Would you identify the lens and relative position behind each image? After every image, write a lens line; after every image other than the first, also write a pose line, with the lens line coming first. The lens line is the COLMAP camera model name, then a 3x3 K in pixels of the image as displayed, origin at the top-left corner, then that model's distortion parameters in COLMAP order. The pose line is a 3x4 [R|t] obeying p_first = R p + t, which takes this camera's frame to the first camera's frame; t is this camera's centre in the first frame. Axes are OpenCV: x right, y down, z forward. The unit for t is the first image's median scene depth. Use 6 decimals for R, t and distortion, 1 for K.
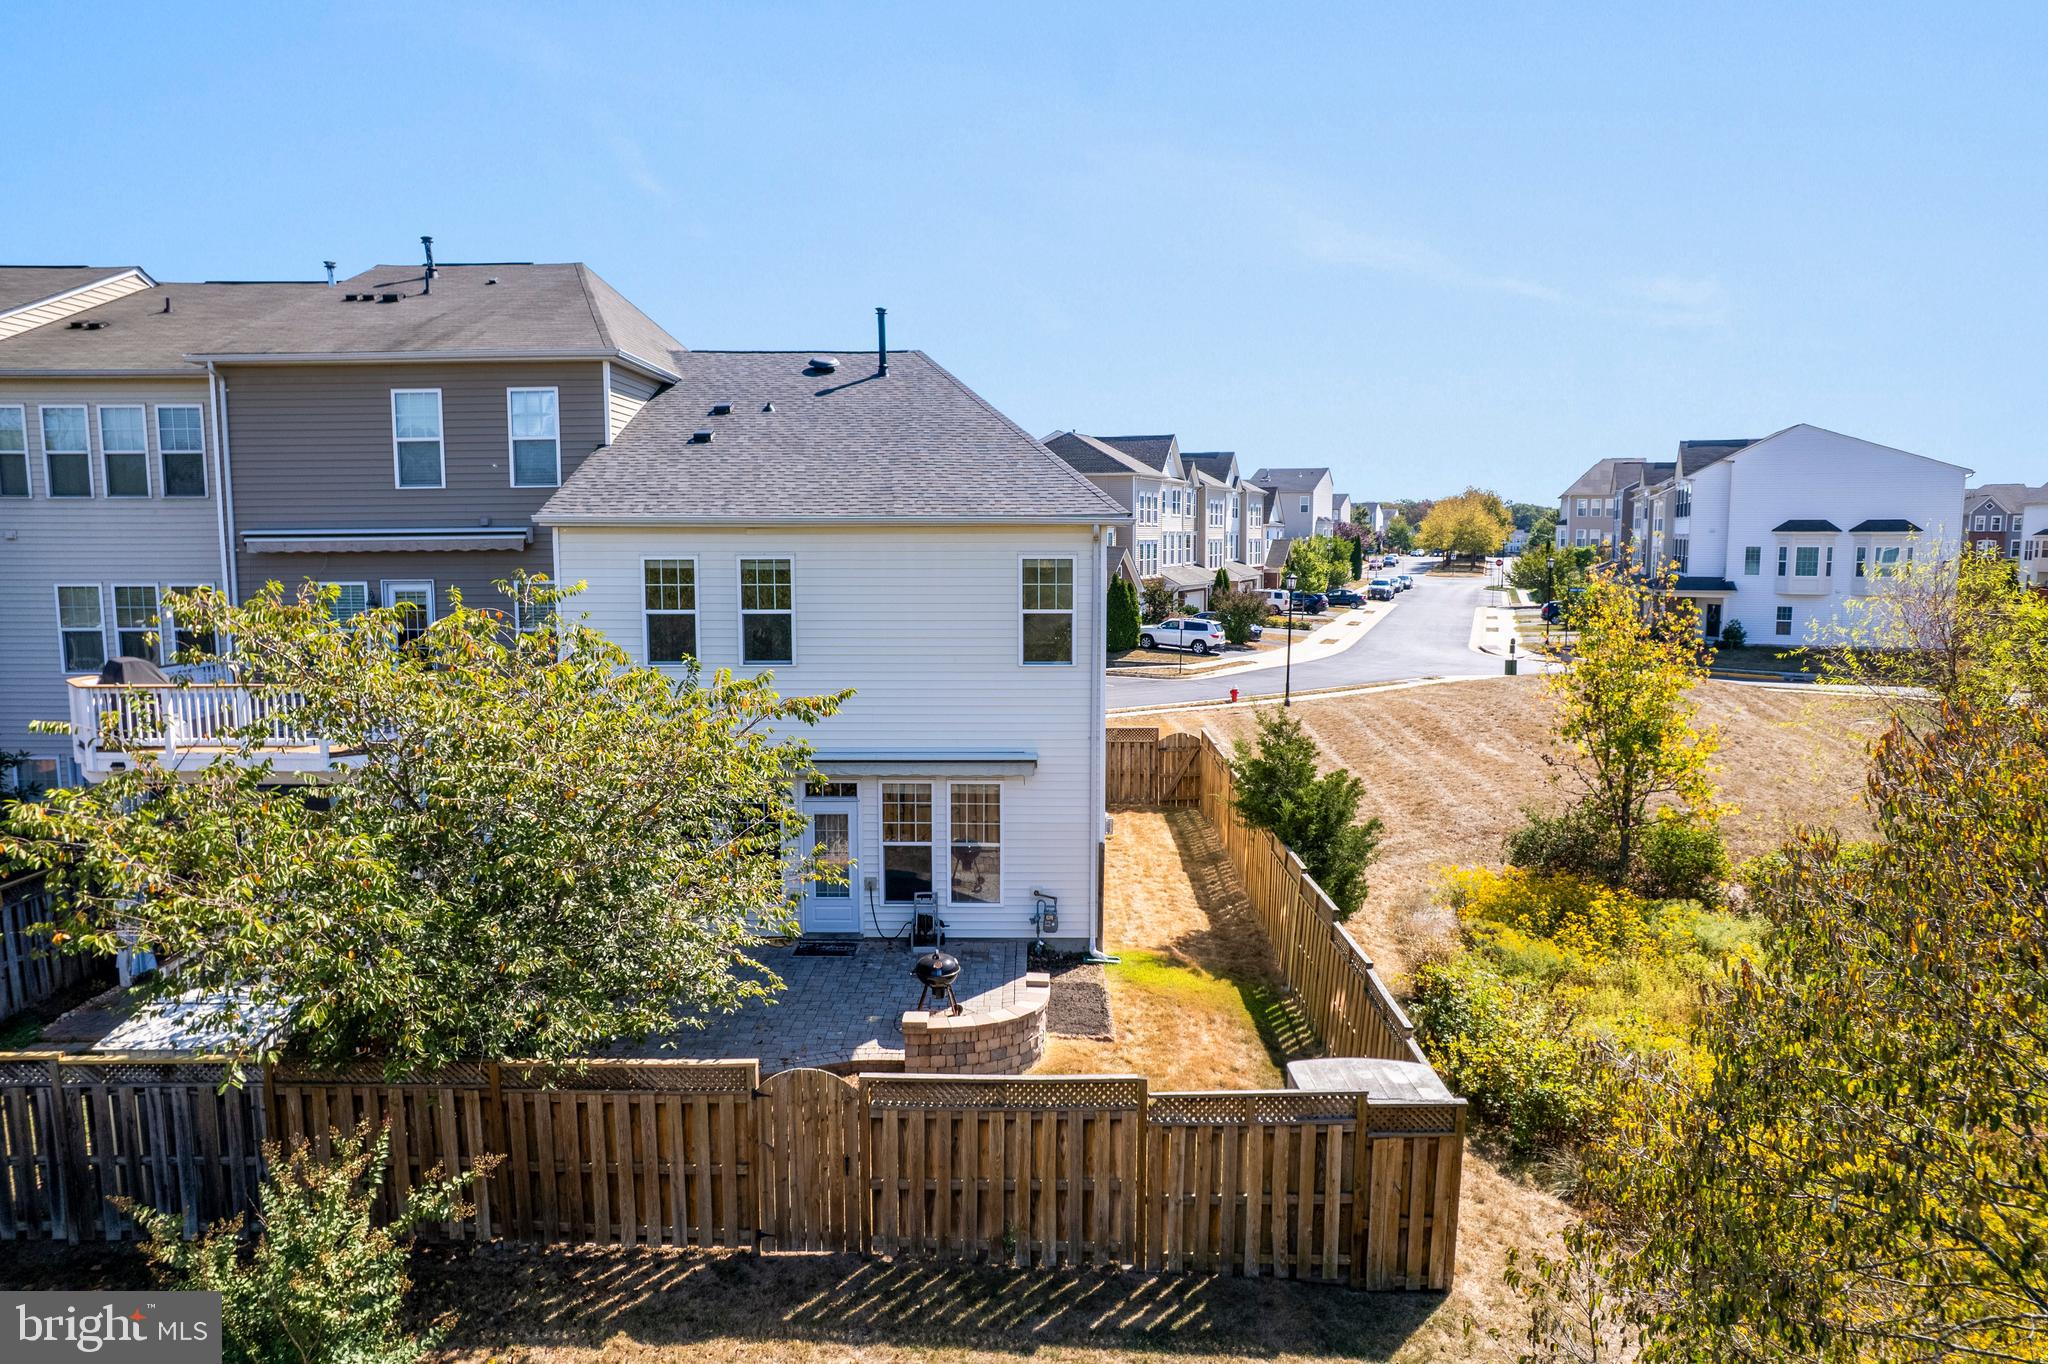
lens RADIAL K [[1299.3, 0, 1024.0], [0, 1299.3, 682.0], [0, 0, 1]] dist [-0.064816, 0.051896]
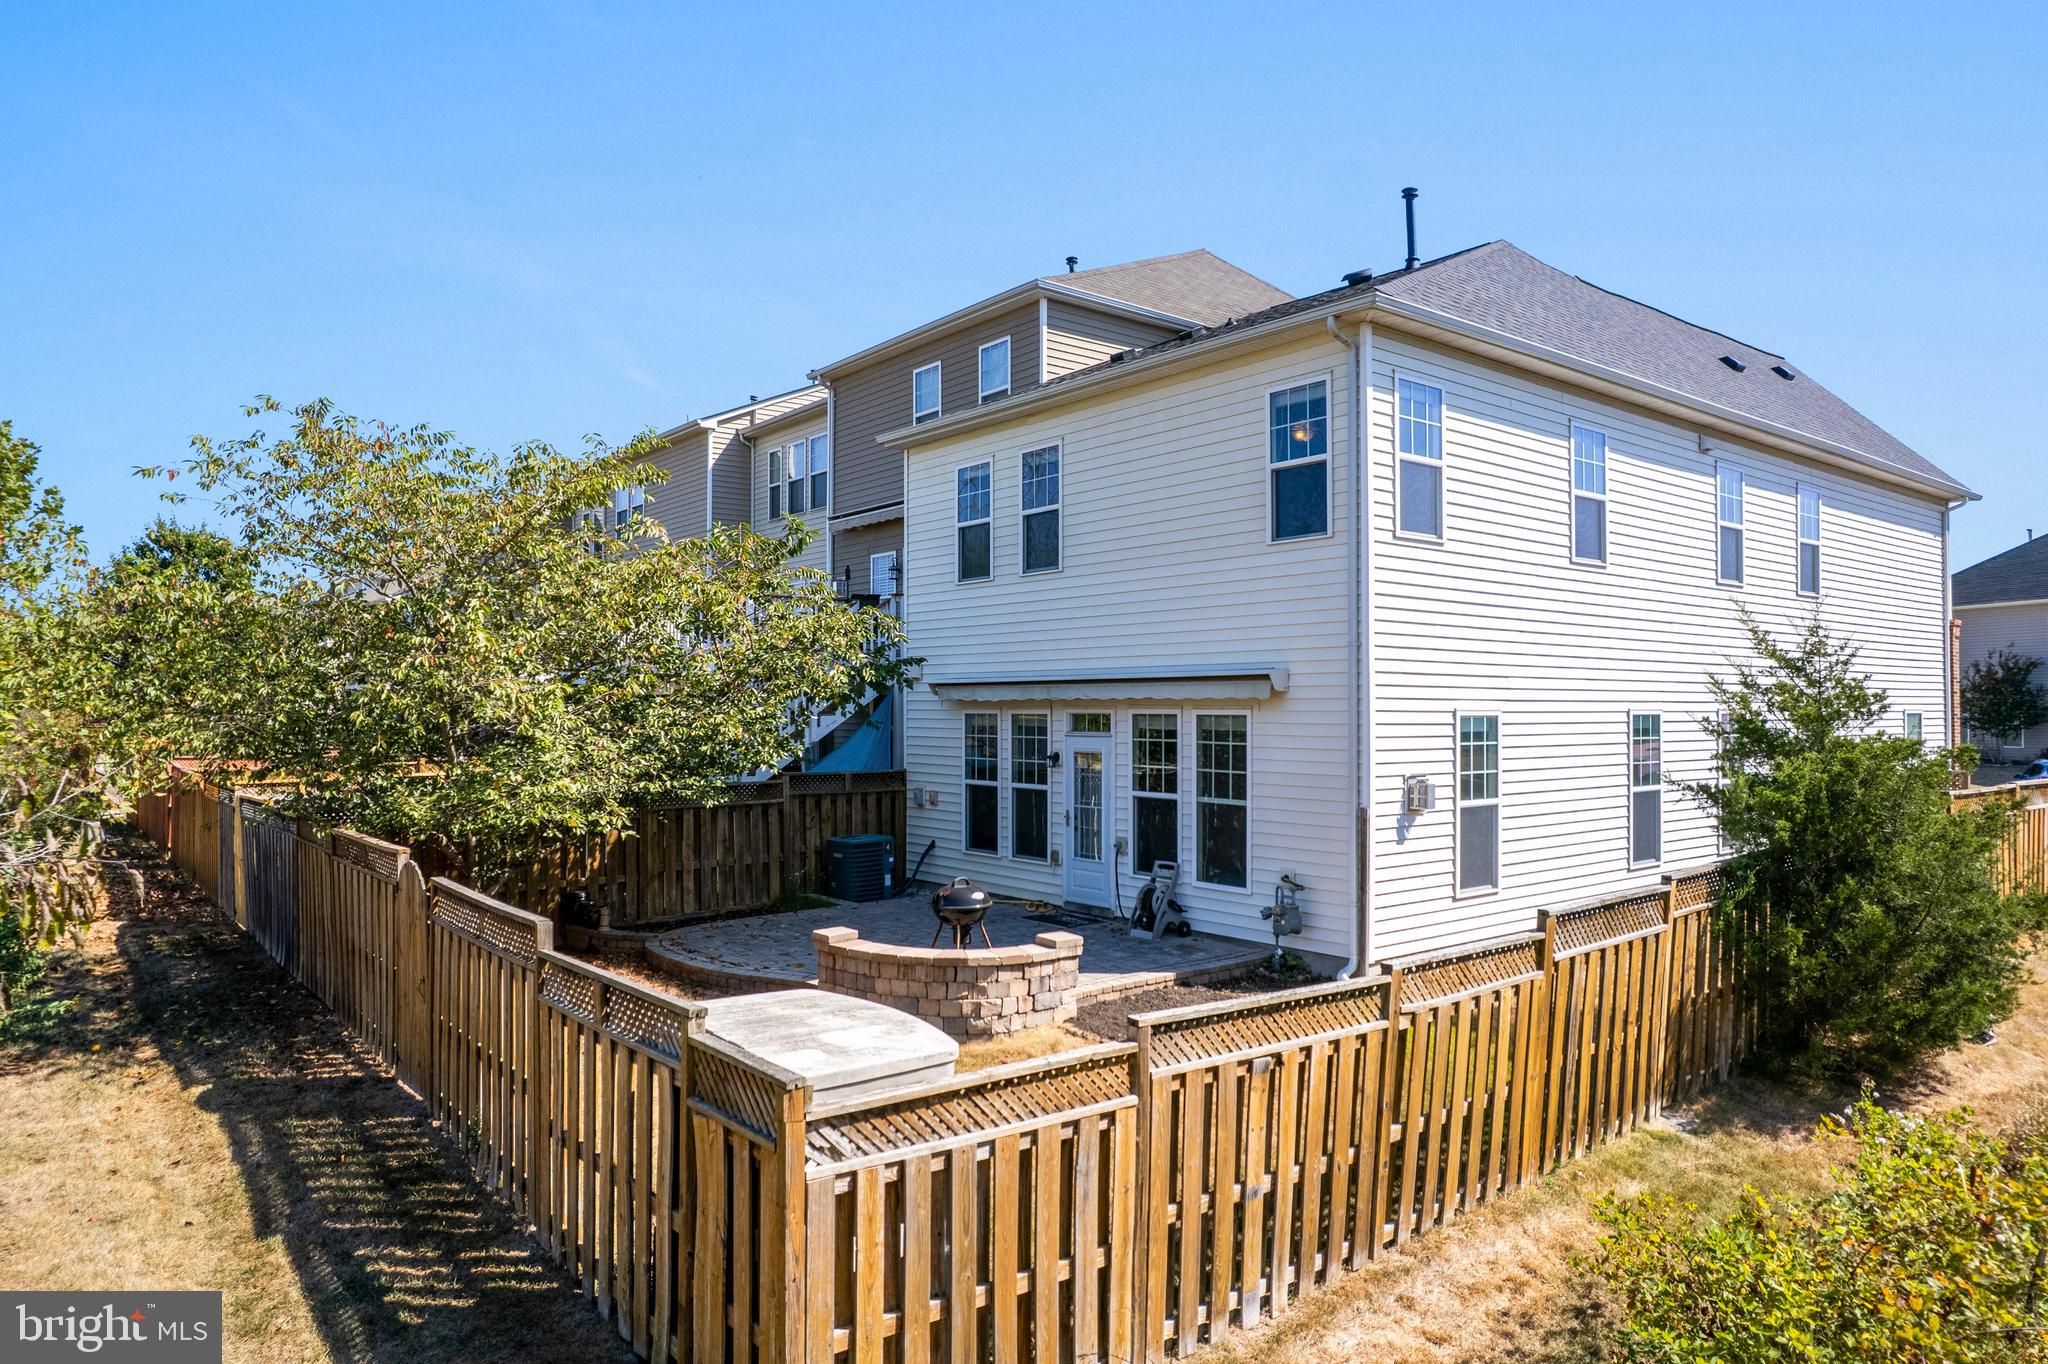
lens RADIAL K [[1299.3, 0, 1024.0], [0, 1299.3, 682.0], [0, 0, 1]] dist [-0.064816, 0.051896]
pose [[0.634538, -0.013824, -0.772768, 0.404520], [-0.088225, 0.992009, -0.090189, 0.121709], [0.767839, 0.125406, 0.628248, 0.416209]]
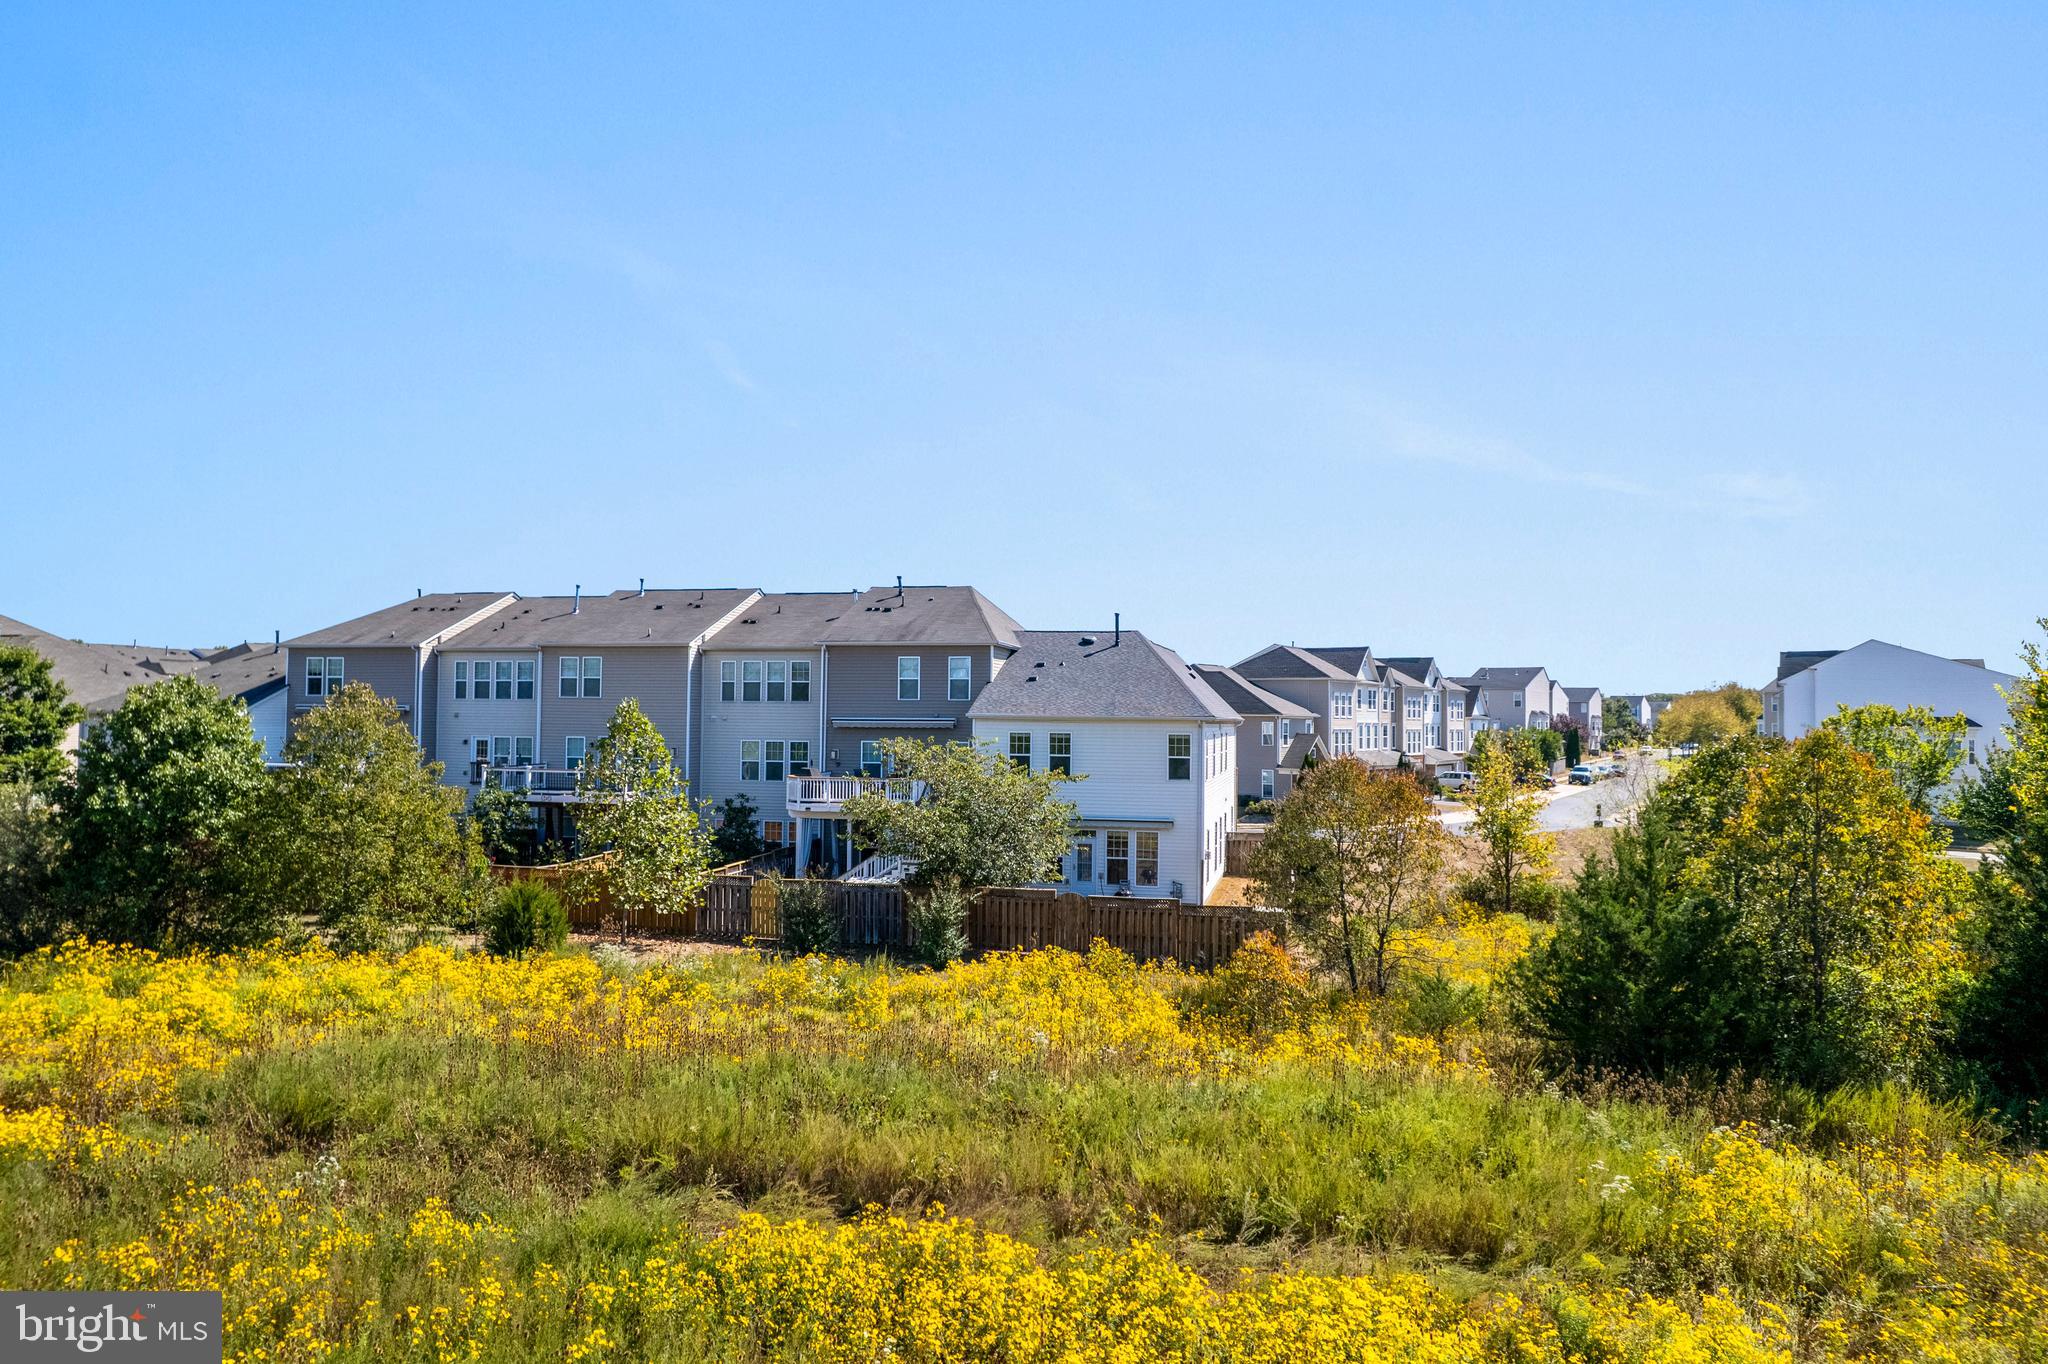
lens RADIAL K [[1299.3, 0, 1024.0], [0, 1299.3, 682.0], [0, 0, 1]] dist [-0.064816, 0.051896]
pose [[0.978129, 0.005375, -0.207932, 0.201852], [-0.035178, 0.989541, -0.139900, 0.129741], [0.205005, 0.144155, 0.968087, -1.168914]]
